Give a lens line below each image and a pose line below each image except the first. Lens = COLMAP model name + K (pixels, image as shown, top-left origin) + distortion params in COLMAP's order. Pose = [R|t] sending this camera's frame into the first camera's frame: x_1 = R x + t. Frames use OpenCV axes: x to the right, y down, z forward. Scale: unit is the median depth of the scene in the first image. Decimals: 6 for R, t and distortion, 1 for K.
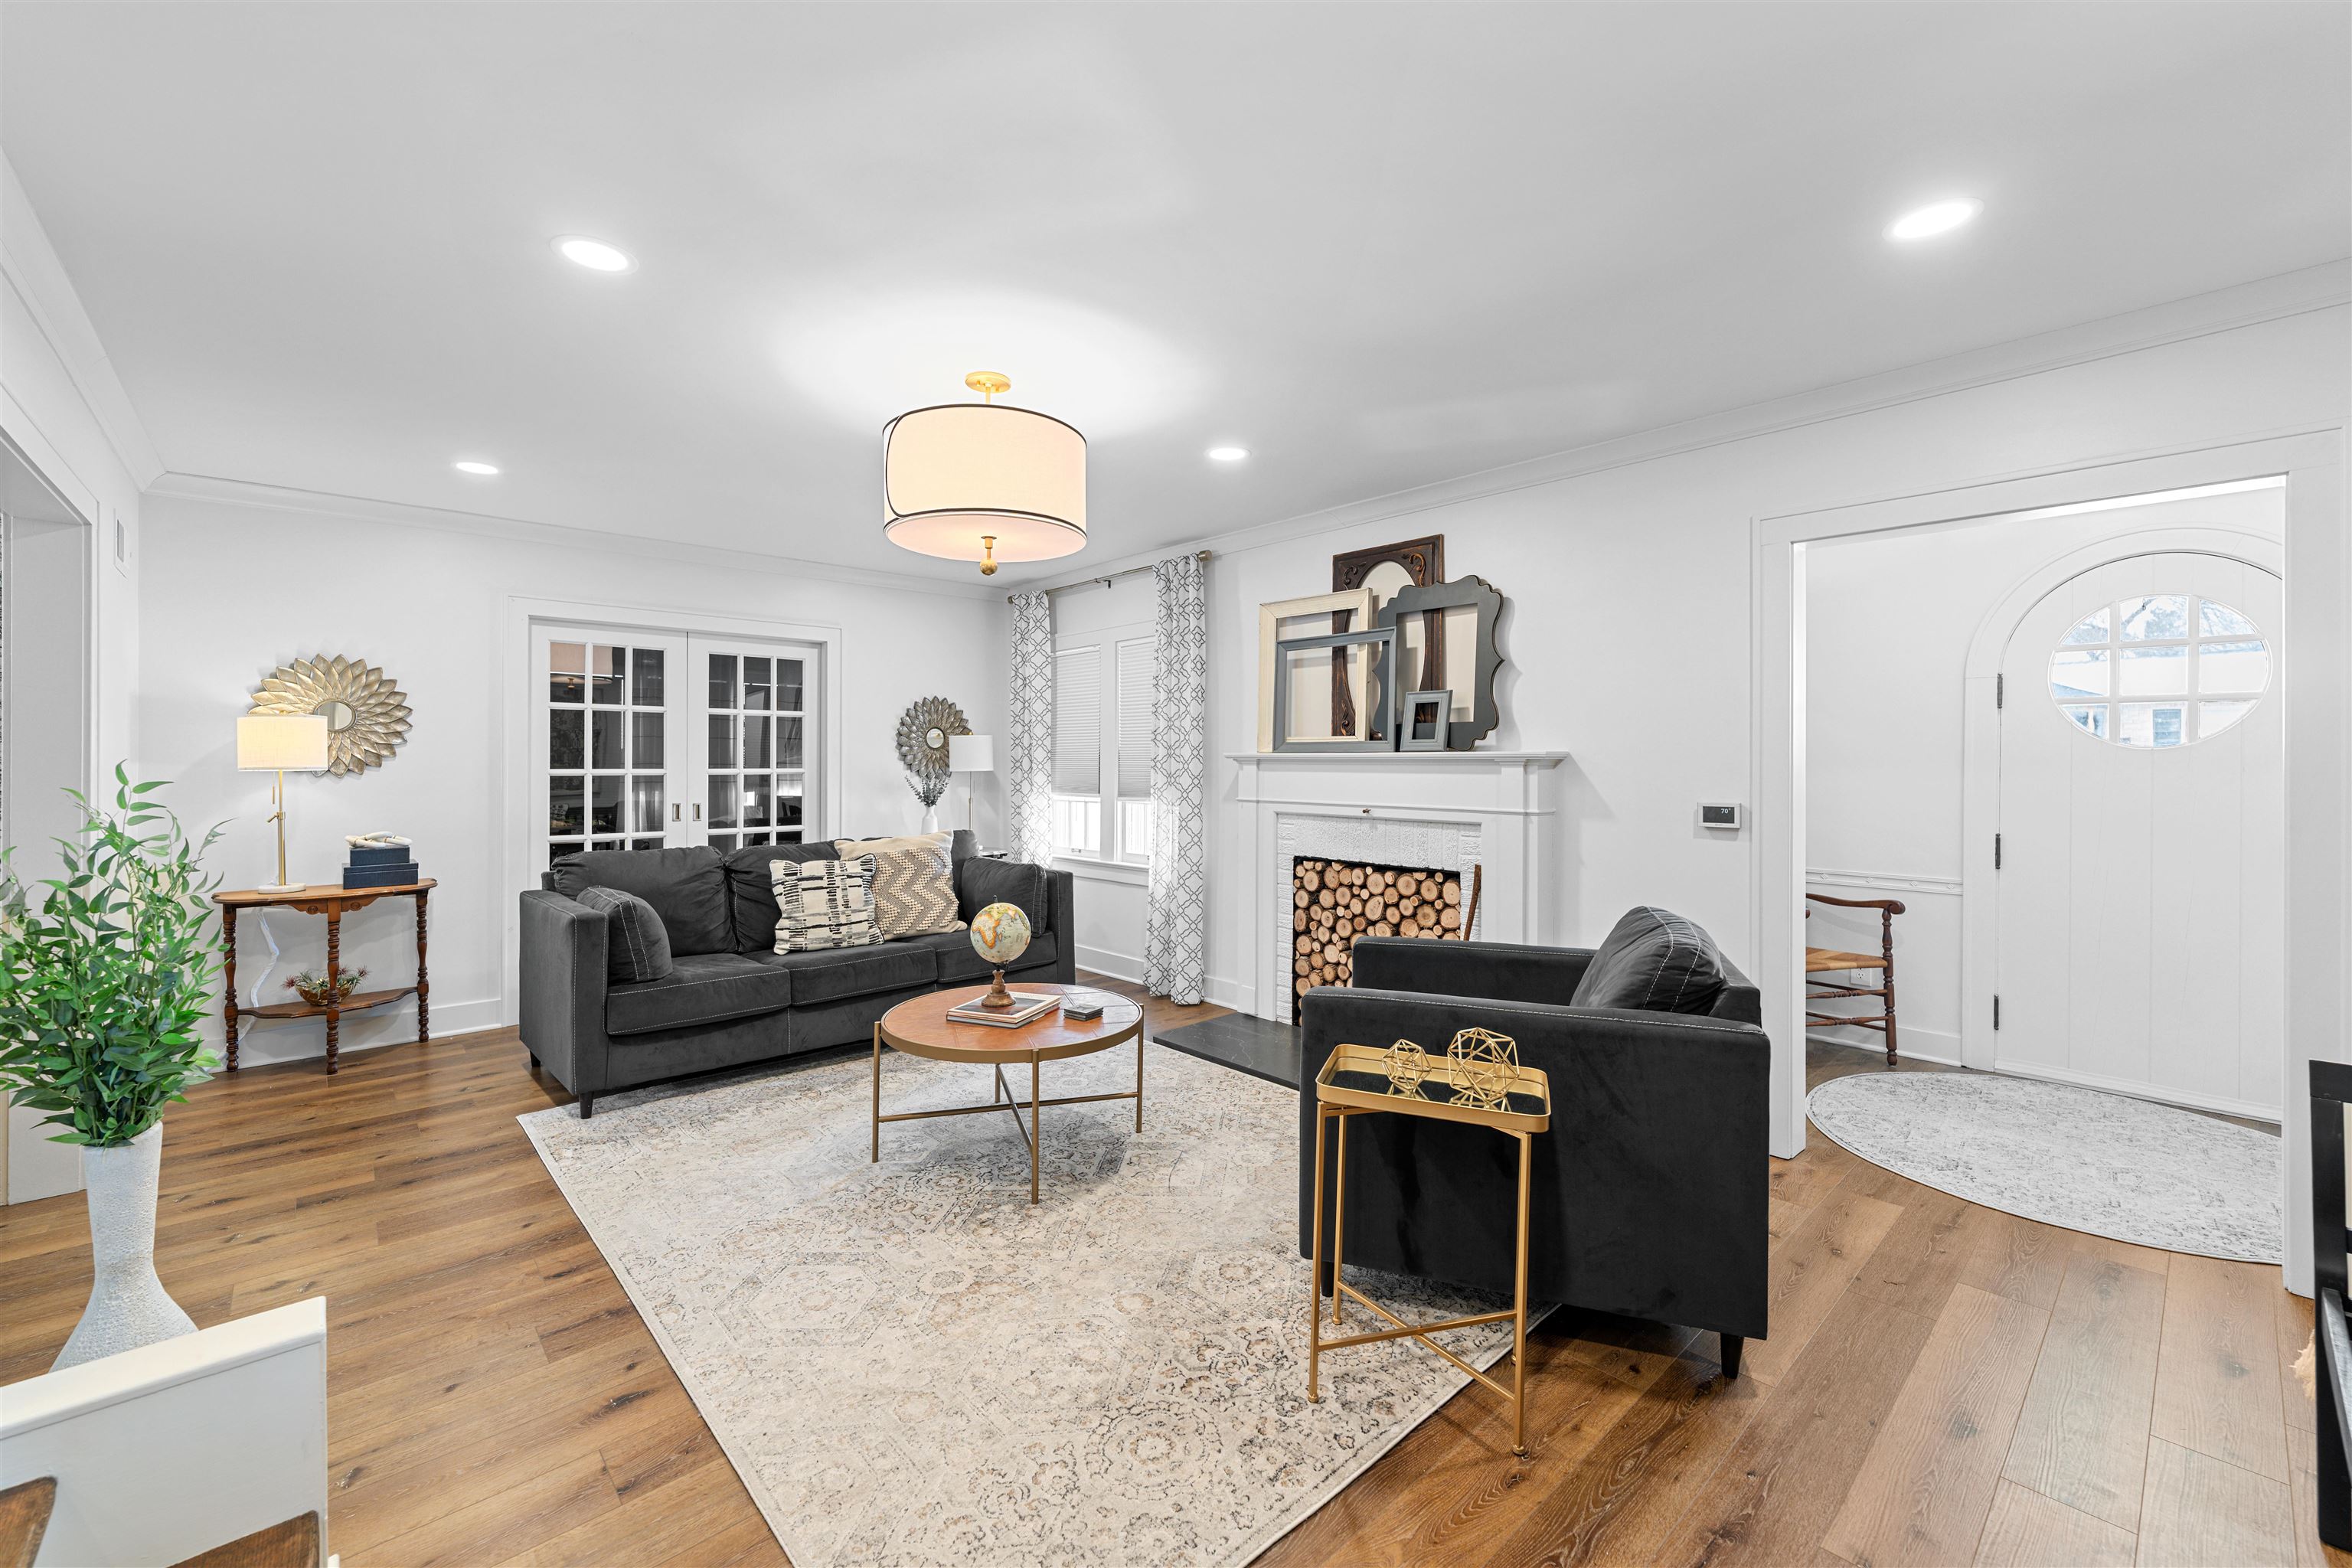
lens RADIAL K [[971.1, 0, 1178.5], [0, 971.1, 766.7], [0, 0, 1]] dist [0.002992, -0.000946]
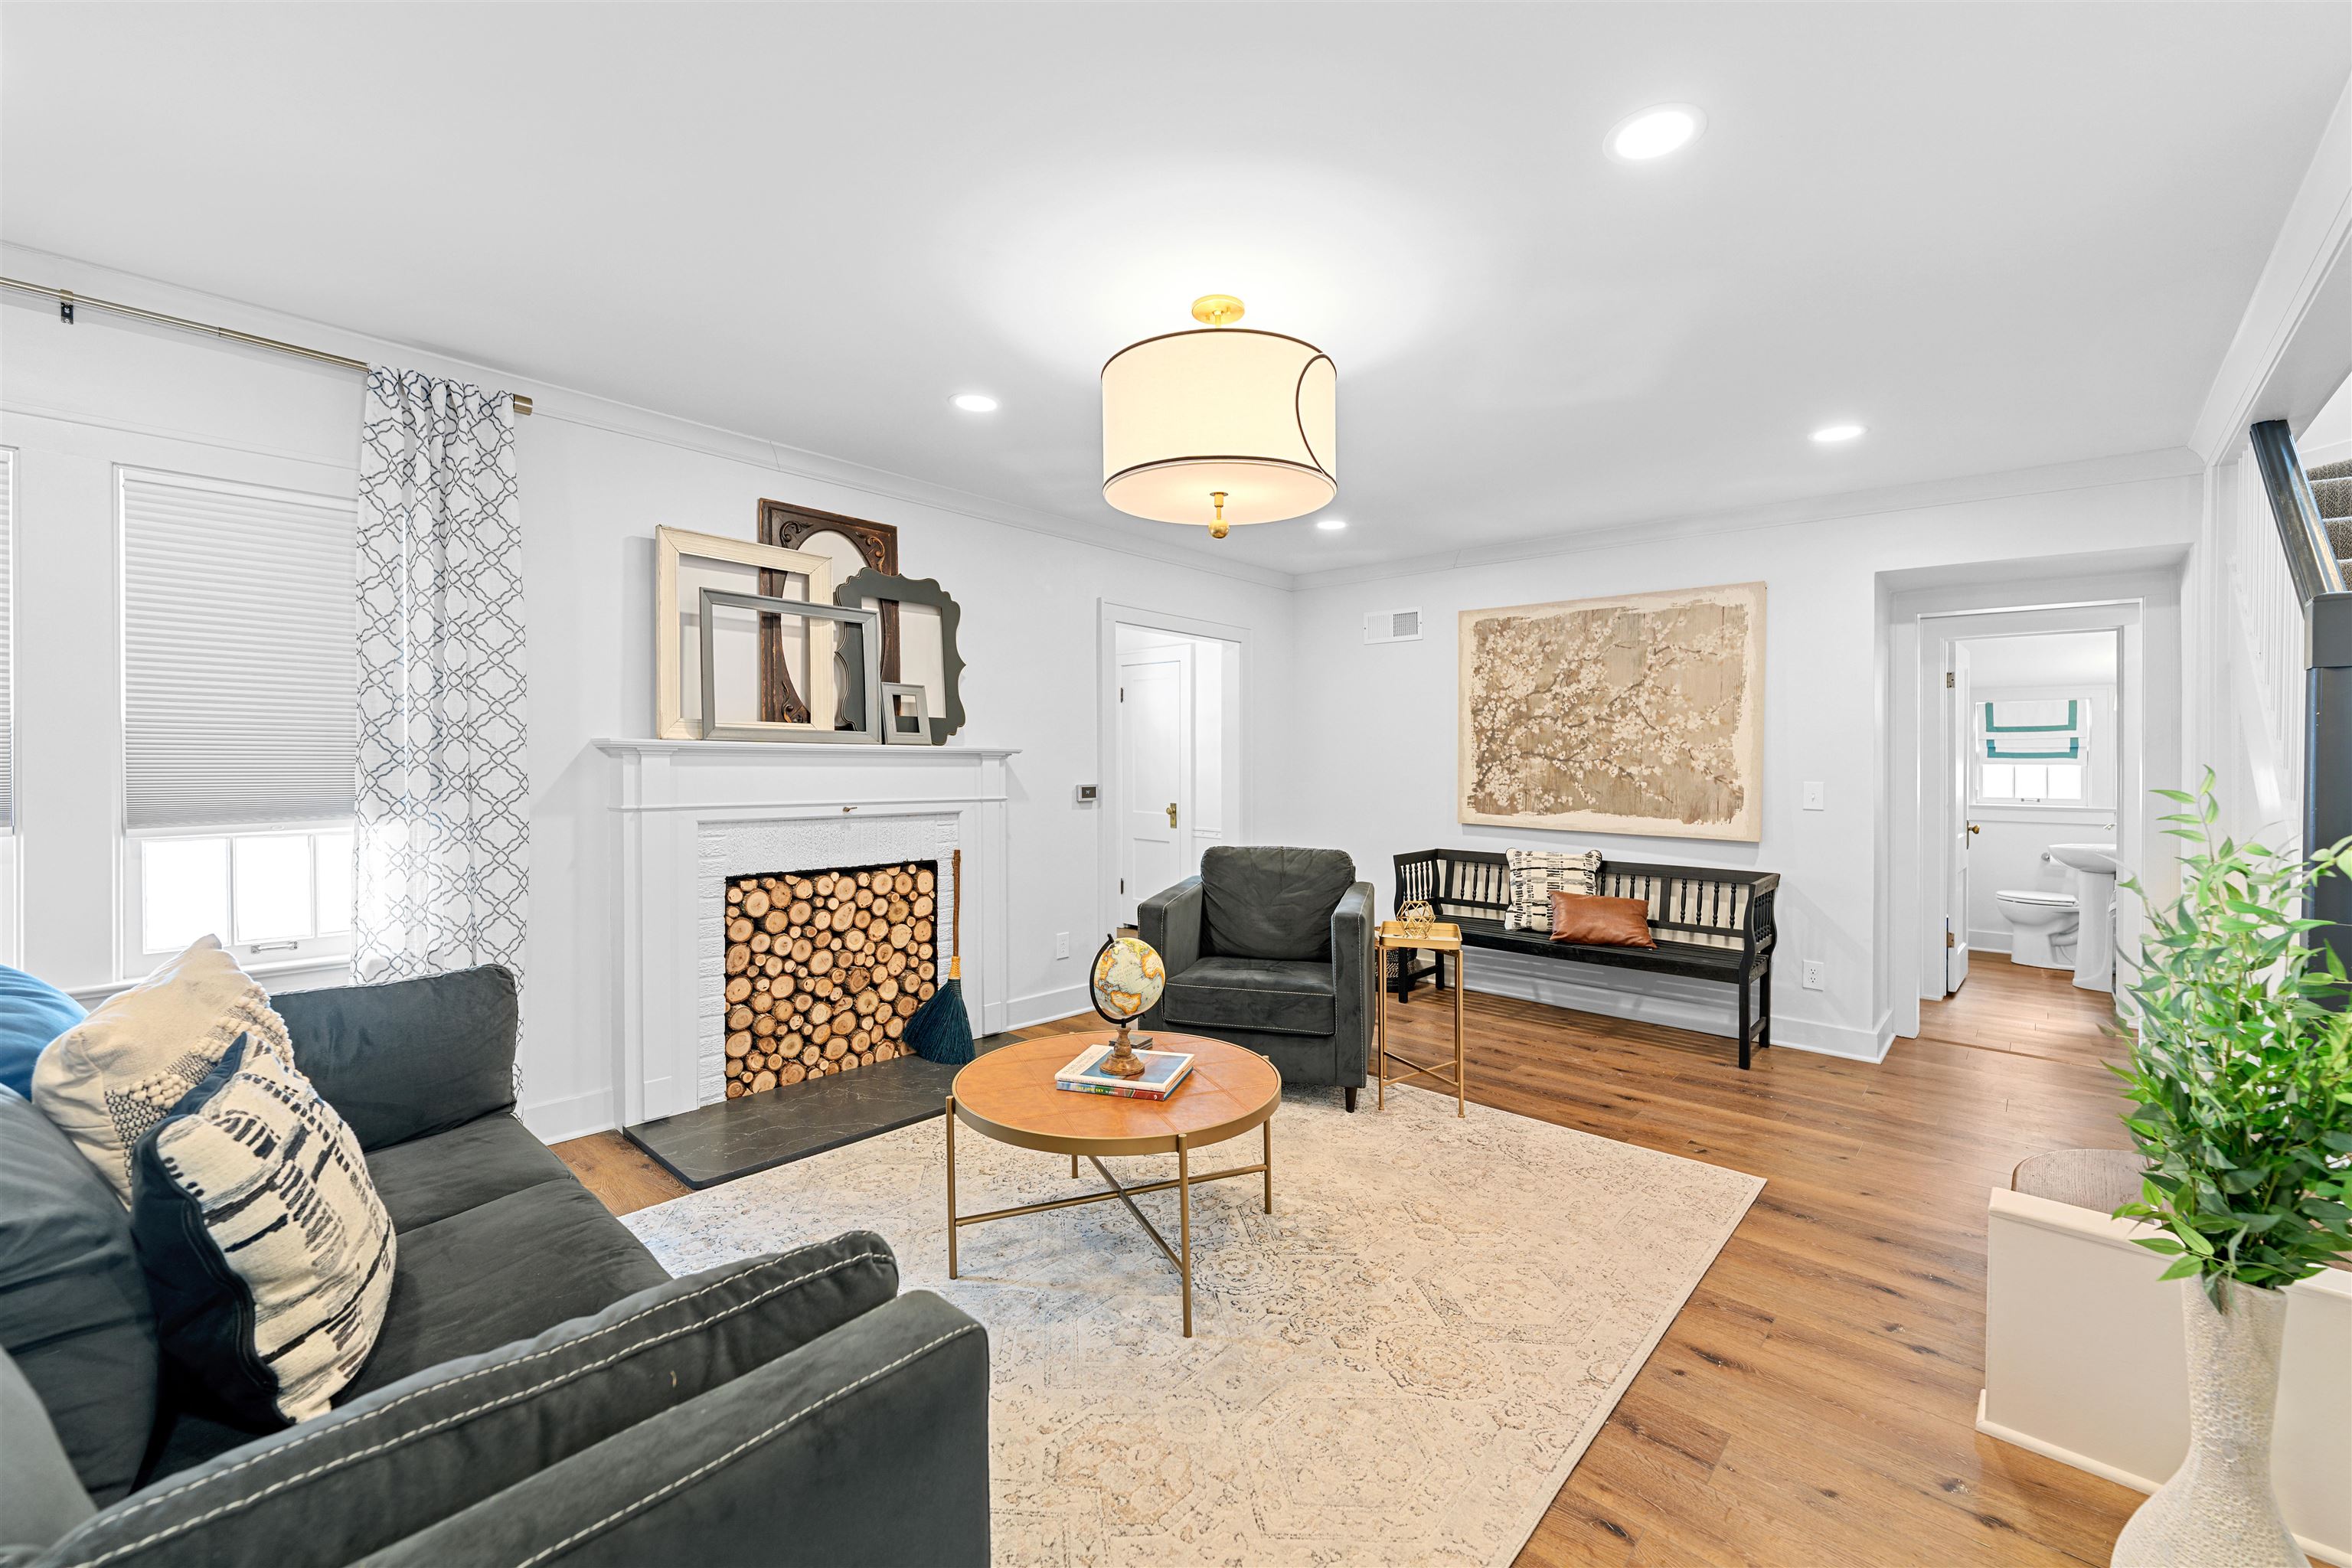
lens RADIAL K [[971.1, 0, 1180.7], [0, 971.1, 761.4], [0, 0, 1]] dist [0.002992, -0.000946]
pose [[-0.107542, -0.005944, 0.994183, -0.712910], [-0.005624, 0.999970, 0.005370, -0.004919], [-0.994185, -0.005014, -0.107572, 0.772366]]
